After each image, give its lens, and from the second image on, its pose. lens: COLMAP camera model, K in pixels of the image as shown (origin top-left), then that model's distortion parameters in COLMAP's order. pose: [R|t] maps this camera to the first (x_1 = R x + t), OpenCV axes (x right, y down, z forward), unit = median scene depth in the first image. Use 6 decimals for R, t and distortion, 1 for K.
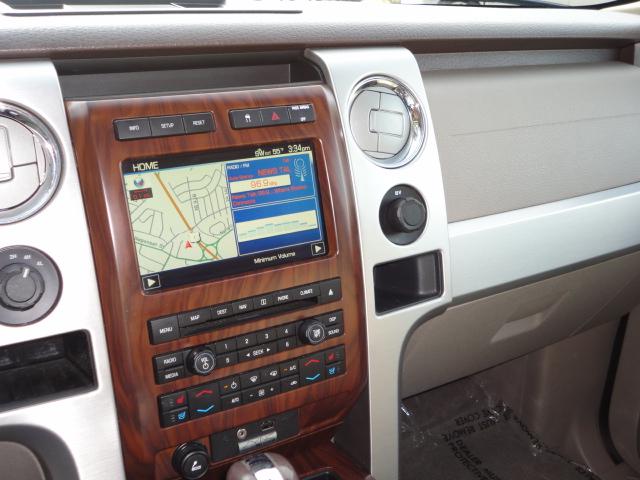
lens RADIAL K [[705.0, 0, 322.2], [0, 705.0, 240.2], [0, 0, 1]] dist [0.024692, 0.000000]
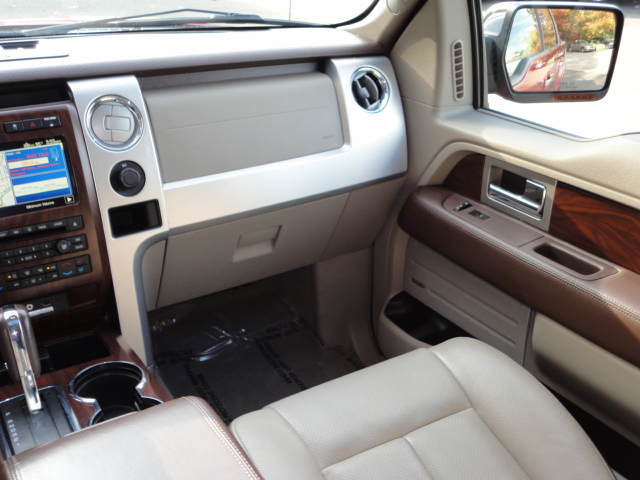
lens RADIAL K [[705.0, 0, 307.2], [0, 705.0, 240.3], [0, 0, 1]] dist [0.024692, 0.000000]
pose [[0.999617, -0.027629, -0.001770, 0.601405], [0.027682, 0.998480, 0.047656, 0.047156], [0.000451, -0.047686, 0.998862, -0.763810]]
